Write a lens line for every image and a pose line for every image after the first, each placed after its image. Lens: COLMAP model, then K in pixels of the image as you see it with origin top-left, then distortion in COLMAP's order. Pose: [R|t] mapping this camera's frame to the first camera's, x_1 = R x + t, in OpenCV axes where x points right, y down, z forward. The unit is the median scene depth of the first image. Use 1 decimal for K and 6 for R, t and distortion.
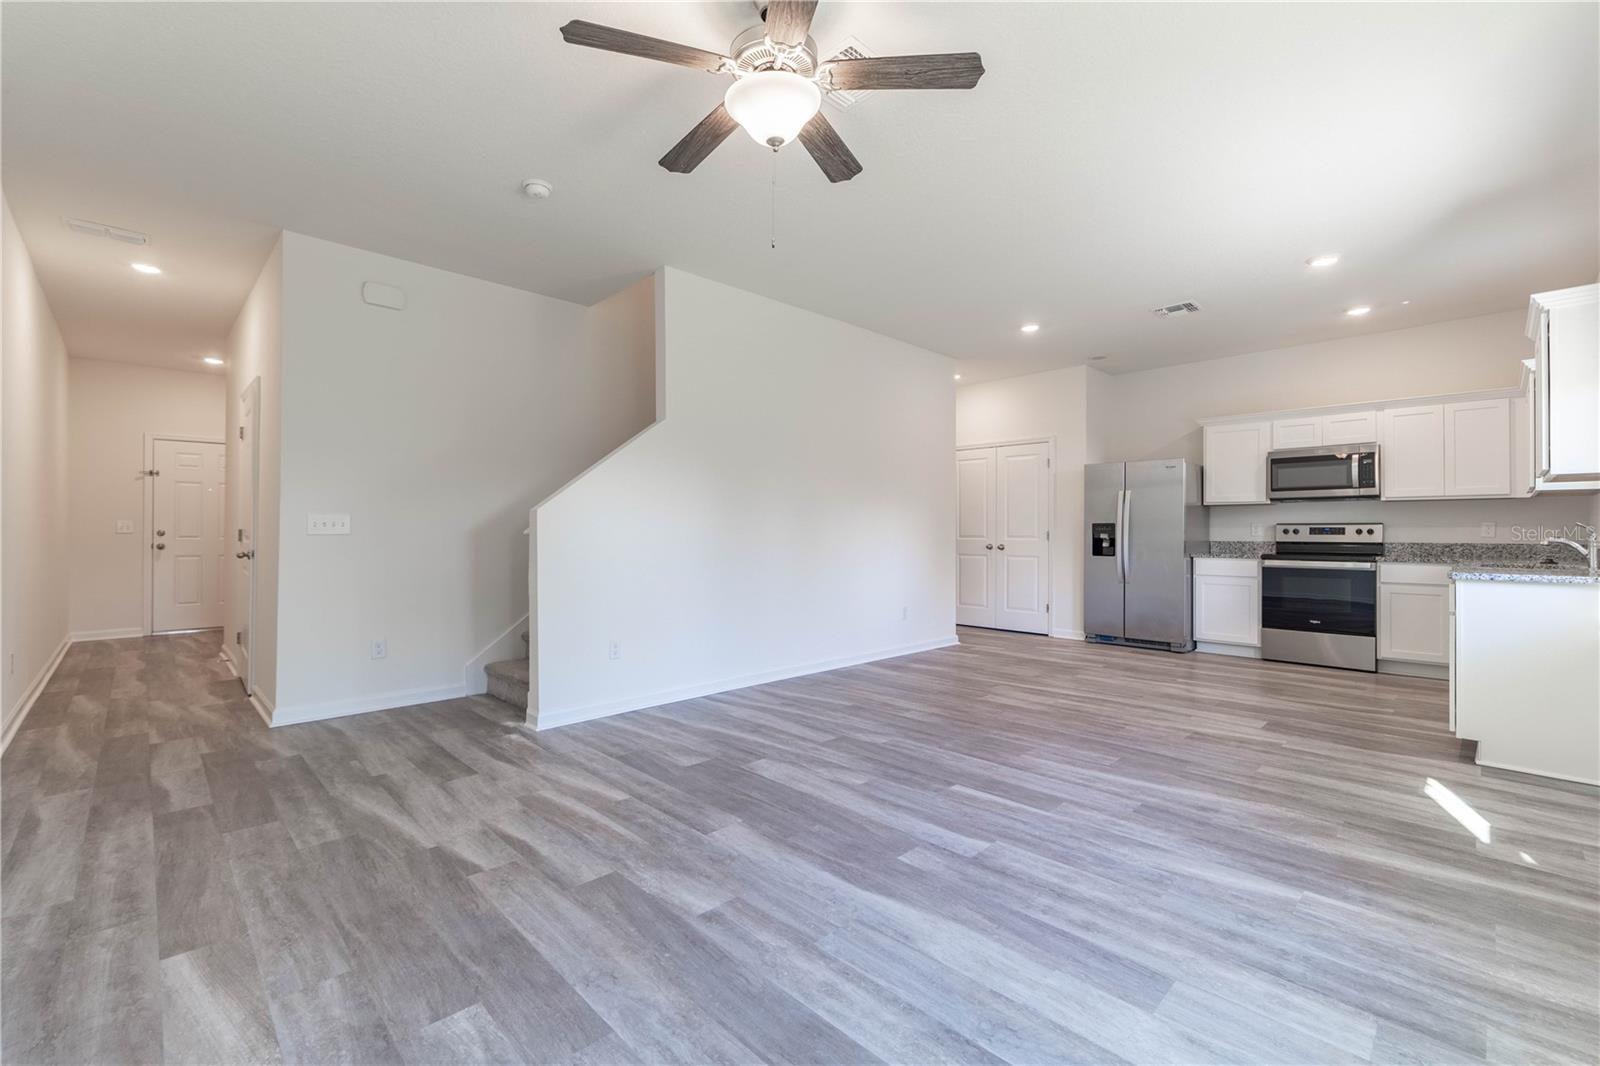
lens RADIAL K [[681.7, 0, 801.3], [0, 681.7, 526.2], [0, 0, 1]] dist [-0.004573, -0.000453]
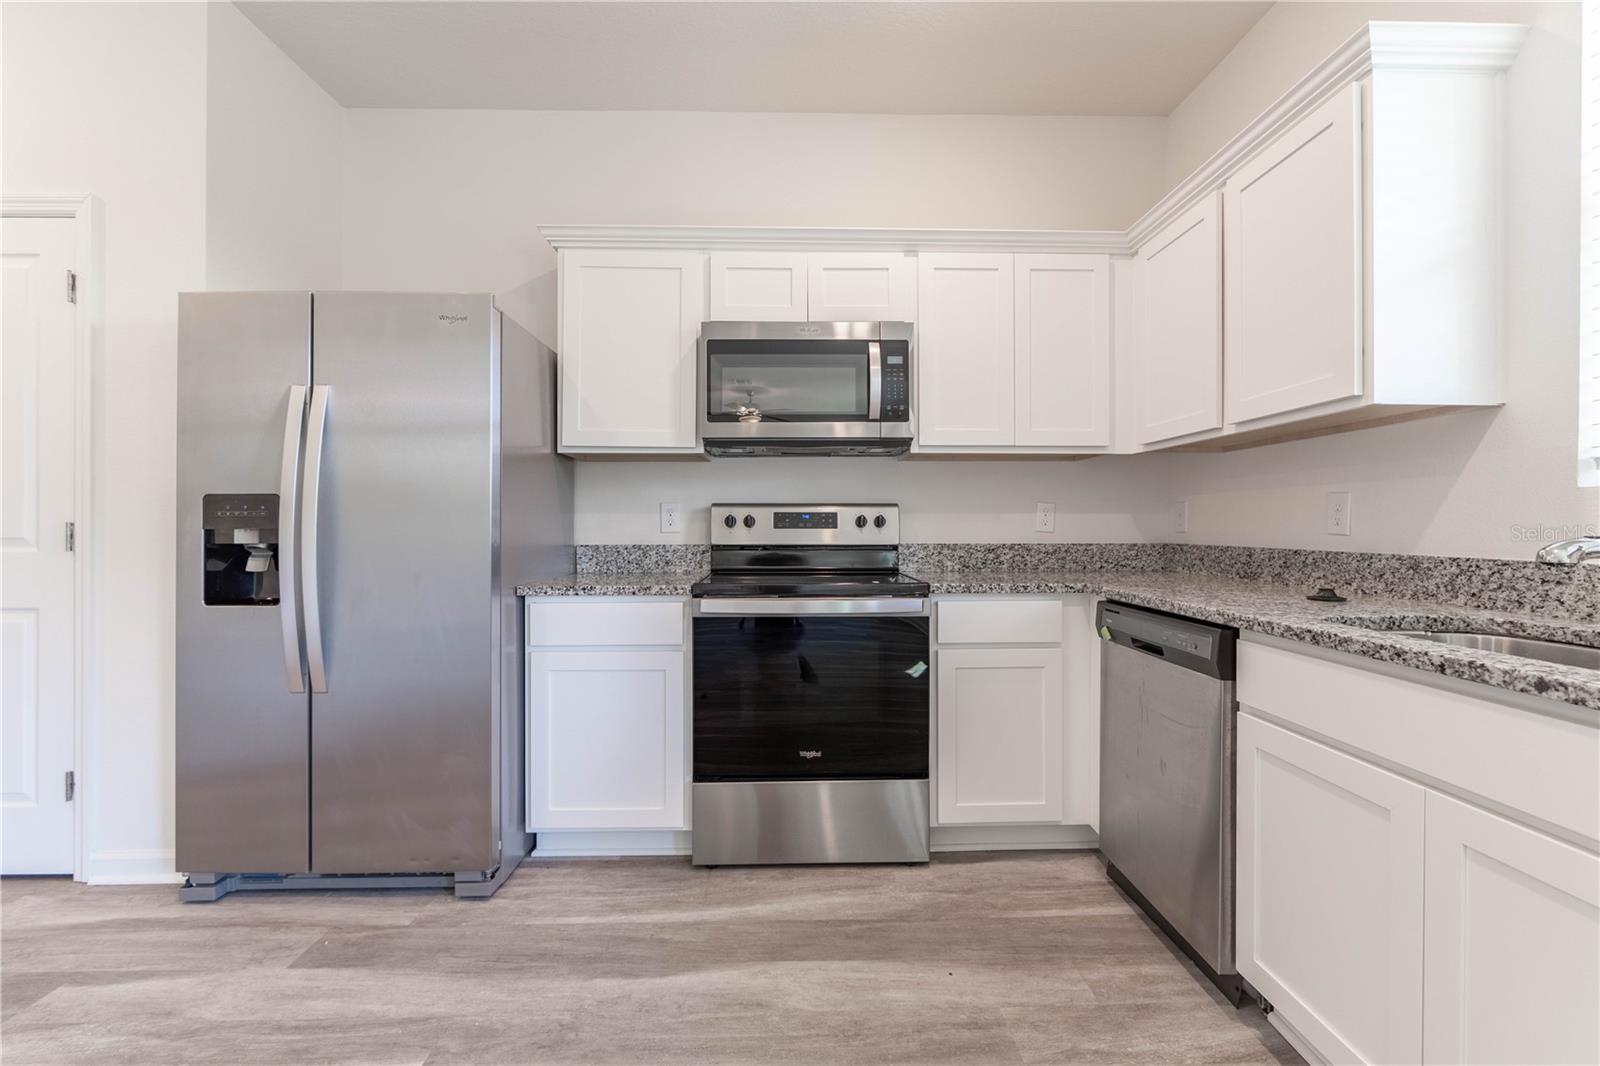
lens RADIAL K [[681.7, 0, 801.3], [0, 681.7, 526.2], [0, 0, 1]] dist [-0.004573, -0.000453]
pose [[0.679714, -0.005077, 0.733460, 0.850030], [-0.003597, 0.999941, 0.010254, 0.012397], [-0.733469, -0.009608, 0.679655, 1.345690]]
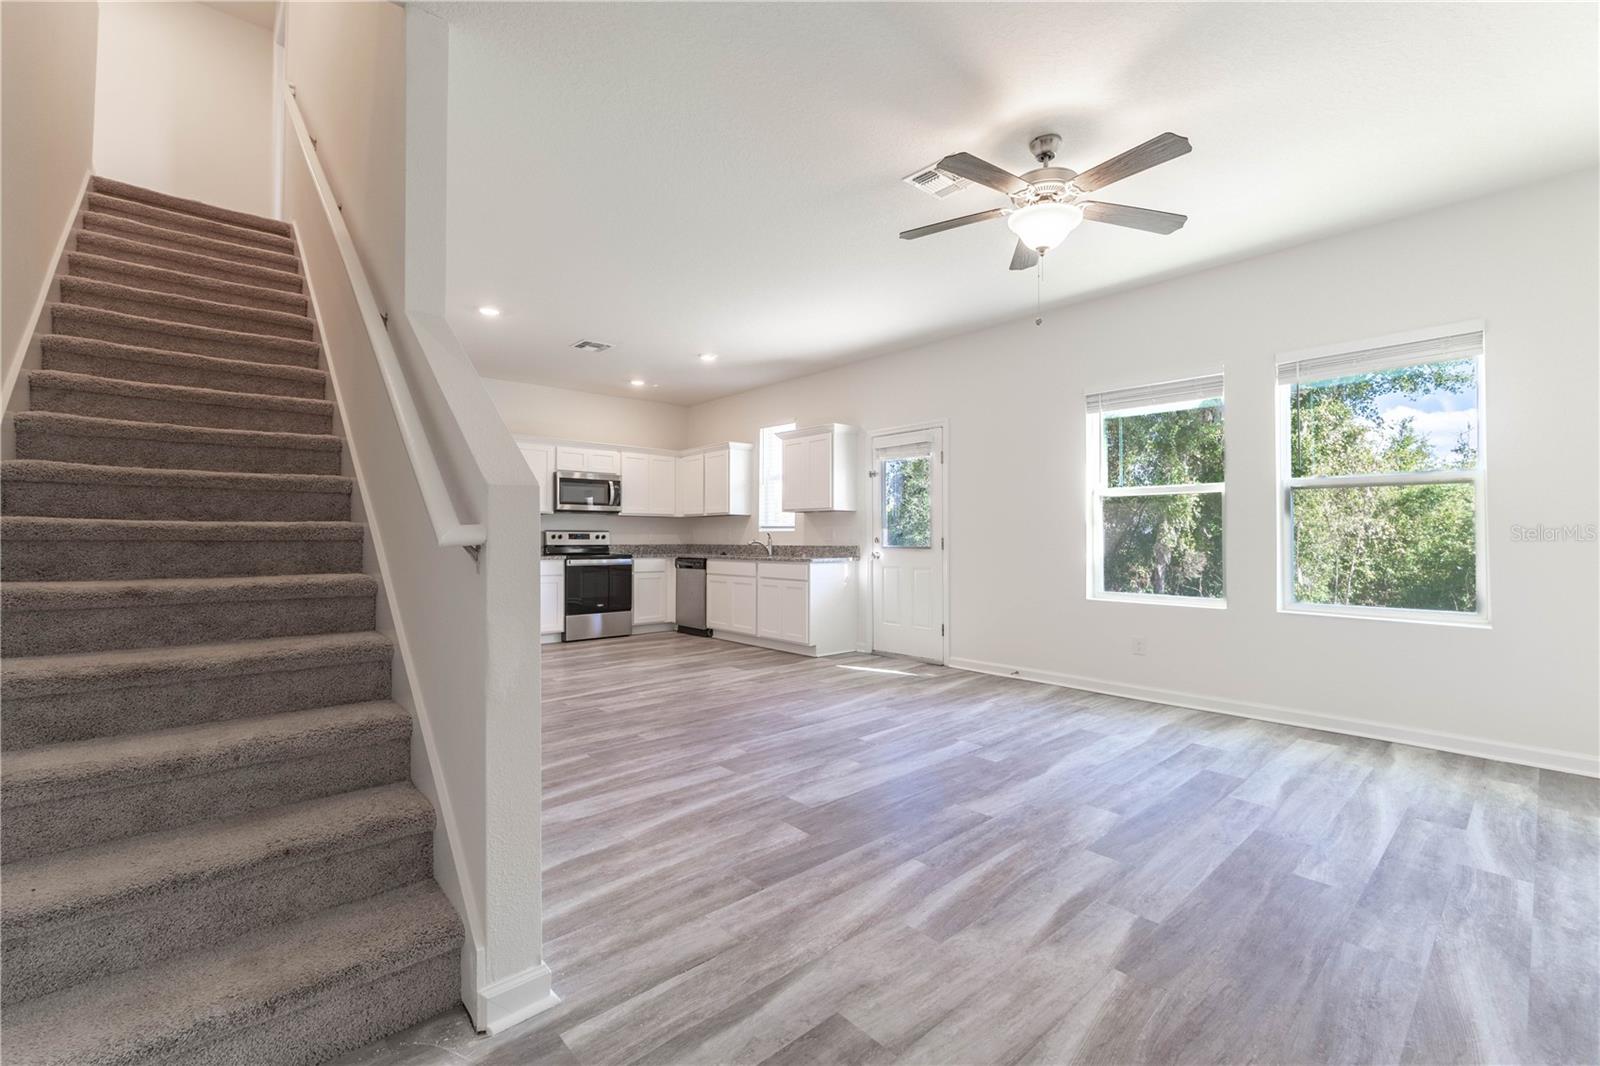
lens RADIAL K [[674.8, 0, 801.8], [0, 674.8, 525.8], [0, 0, 1]] dist [-0.005176, -0.000060]
pose [[0.041605, 0.016442, 0.998999, -0.983004], [-0.009197, 0.999829, -0.016073, 0.006947], [-0.999092, -0.008519, 0.041749, 1.006602]]
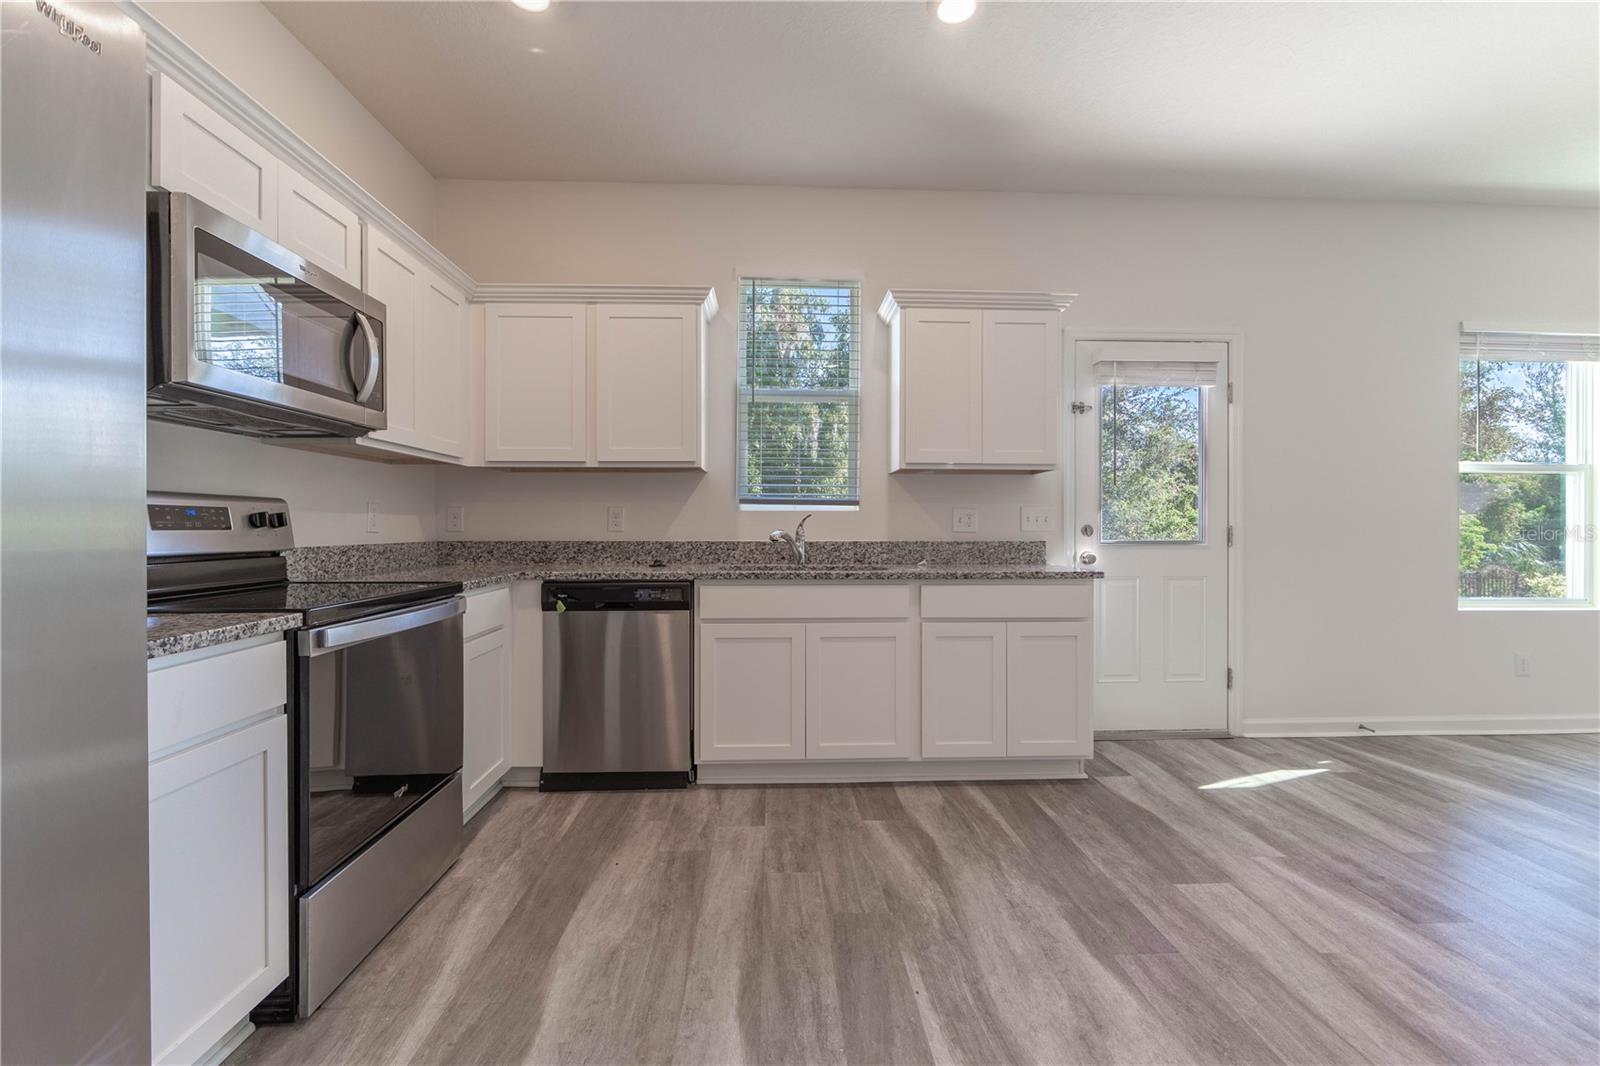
lens RADIAL K [[674.8, 0, 801.8], [0, 674.8, 525.8], [0, 0, 1]] dist [-0.005176, -0.000060]
pose [[-0.745174, -0.003590, 0.666860, 0.707778], [-0.009631, 0.999939, -0.005379, 0.019028], [-0.666800, -0.010431, -0.745163, 2.026566]]
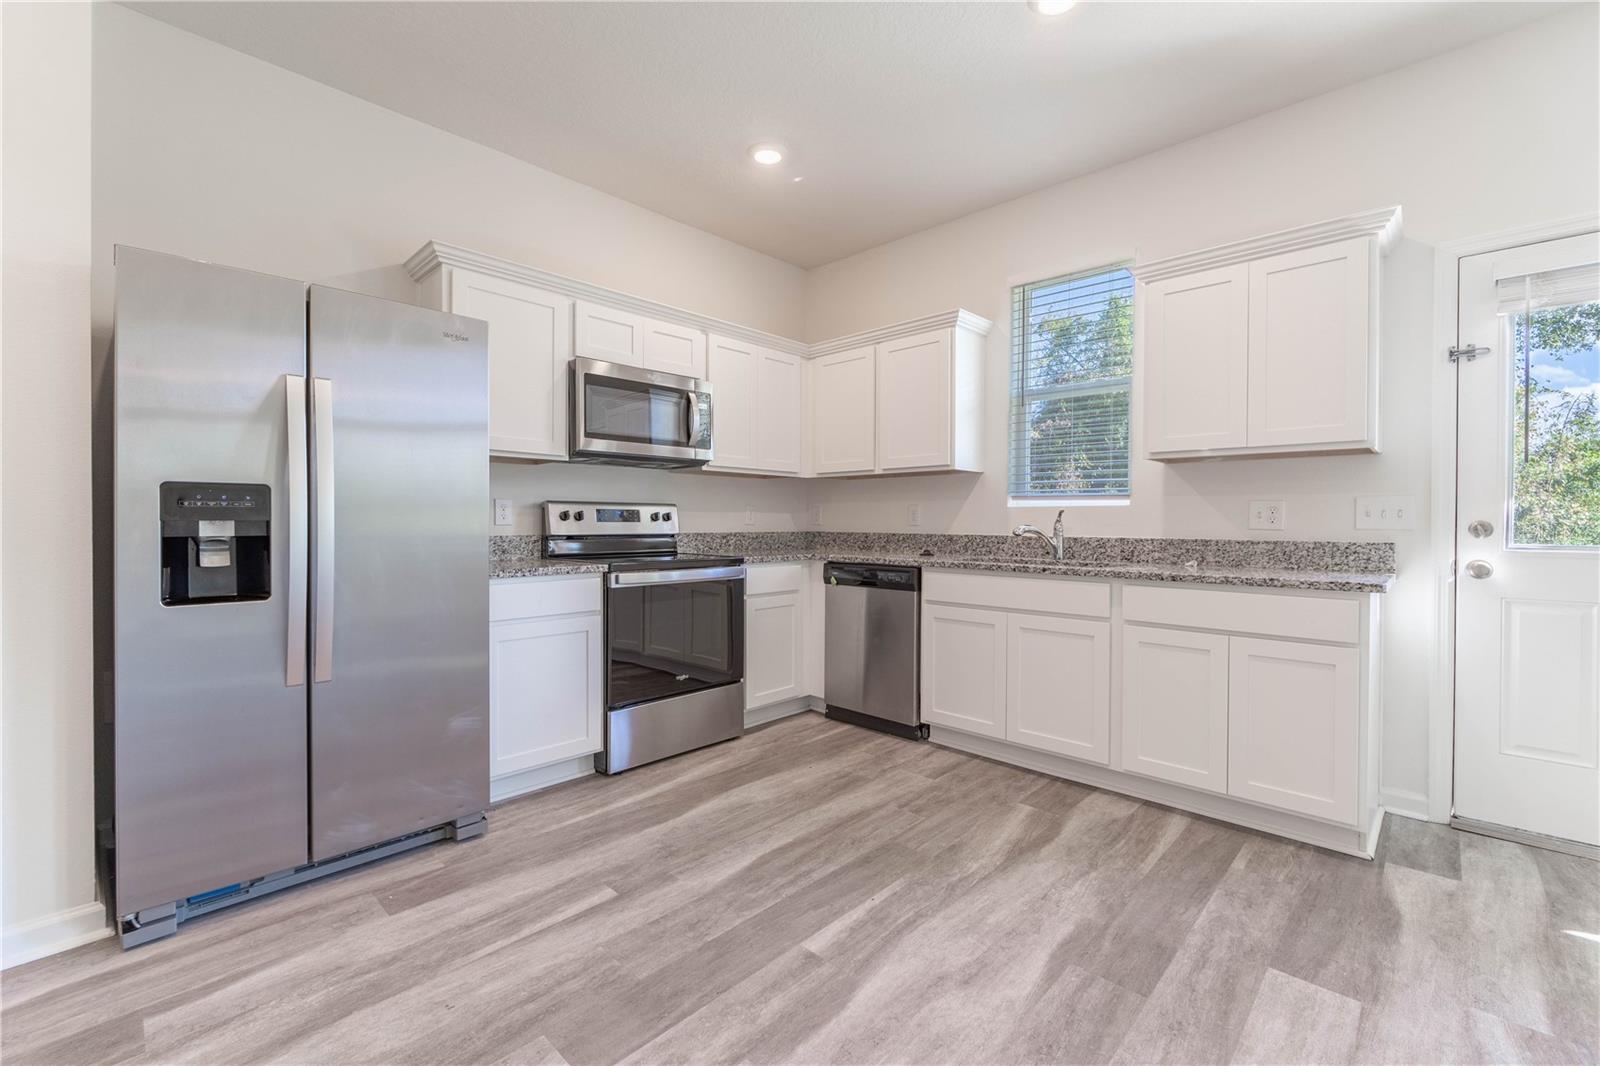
lens RADIAL K [[674.8, 0, 801.8], [0, 674.8, 525.8], [0, 0, 1]] dist [-0.005176, -0.000060]
pose [[-0.034719, -0.011428, 0.999332, 0.356318], [-0.013964, 0.999843, 0.010949, 0.014480], [-0.999300, -0.013575, -0.034874, 1.674682]]
